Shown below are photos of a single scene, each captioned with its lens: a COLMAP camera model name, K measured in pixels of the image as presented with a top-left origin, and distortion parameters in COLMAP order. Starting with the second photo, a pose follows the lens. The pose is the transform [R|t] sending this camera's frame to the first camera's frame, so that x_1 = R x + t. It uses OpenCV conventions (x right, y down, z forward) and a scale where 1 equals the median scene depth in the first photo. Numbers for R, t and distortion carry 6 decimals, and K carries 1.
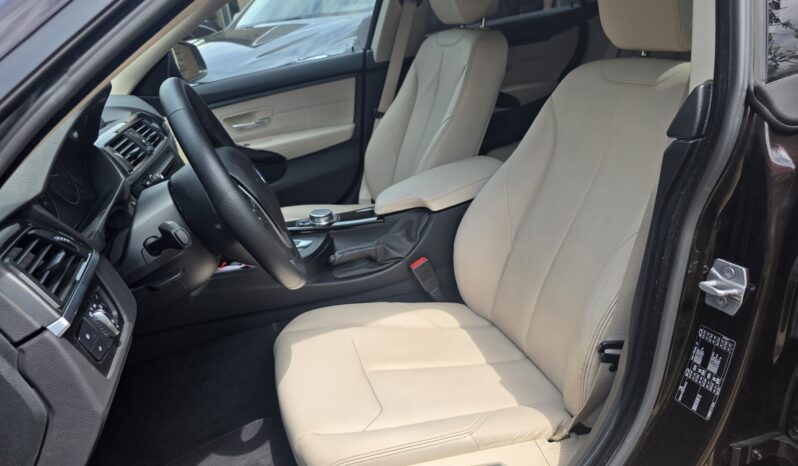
lens RADIAL K [[539.7, 0, 396.1], [0, 539.7, 233.0], [0, 0, 1]] dist [0.048073, -0.044830]
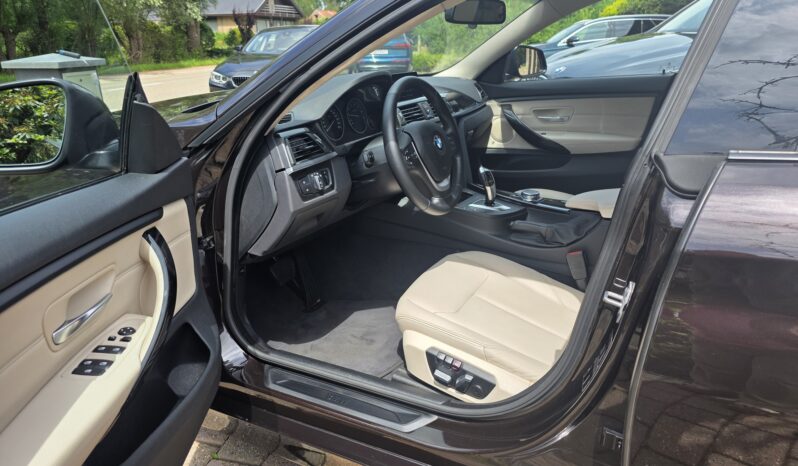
lens RADIAL K [[539.7, 0, 396.1], [0, 539.7, 233.0], [0, 0, 1]] dist [0.048073, -0.044830]
pose [[0.671174, 0.351873, -0.652465, 0.606889], [-0.336796, 0.928822, 0.154459, -0.044862], [0.660375, 0.116079, 0.741911, -0.189692]]
